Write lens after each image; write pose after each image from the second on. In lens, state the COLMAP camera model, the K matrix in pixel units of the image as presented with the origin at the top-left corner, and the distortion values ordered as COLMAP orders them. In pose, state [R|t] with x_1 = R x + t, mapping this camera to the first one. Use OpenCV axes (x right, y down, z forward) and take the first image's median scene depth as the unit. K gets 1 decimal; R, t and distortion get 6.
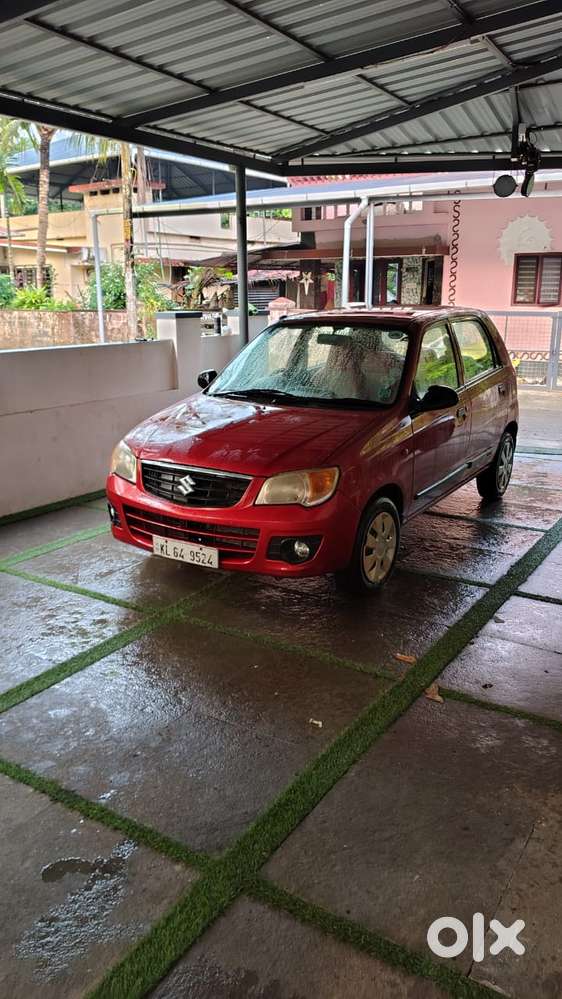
lens RADIAL K [[755.5, 0, 281.0], [0, 755.5, 499.5], [0, 0, 1]] dist [0.017948, -0.048756]
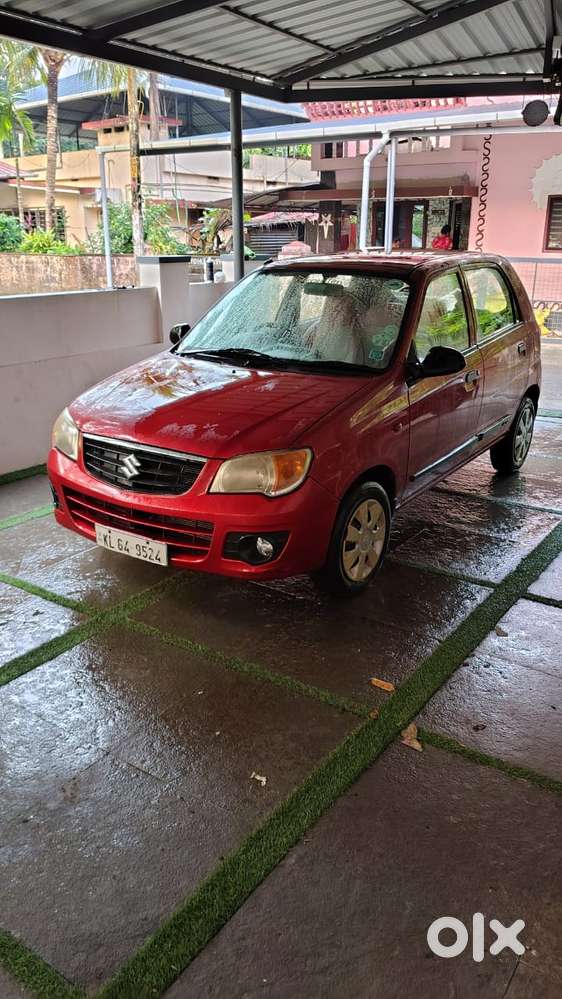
lens RADIAL K [[755.2, 0, 281.0], [0, 755.2, 499.5], [0, 0, 1]] dist [-0.007966, -0.006310]
pose [[0.999337, 0.016013, -0.032706, 0.041958], [-0.013768, 0.997608, 0.067740, -0.024990], [0.033713, -0.067245, 0.997167, 0.102555]]
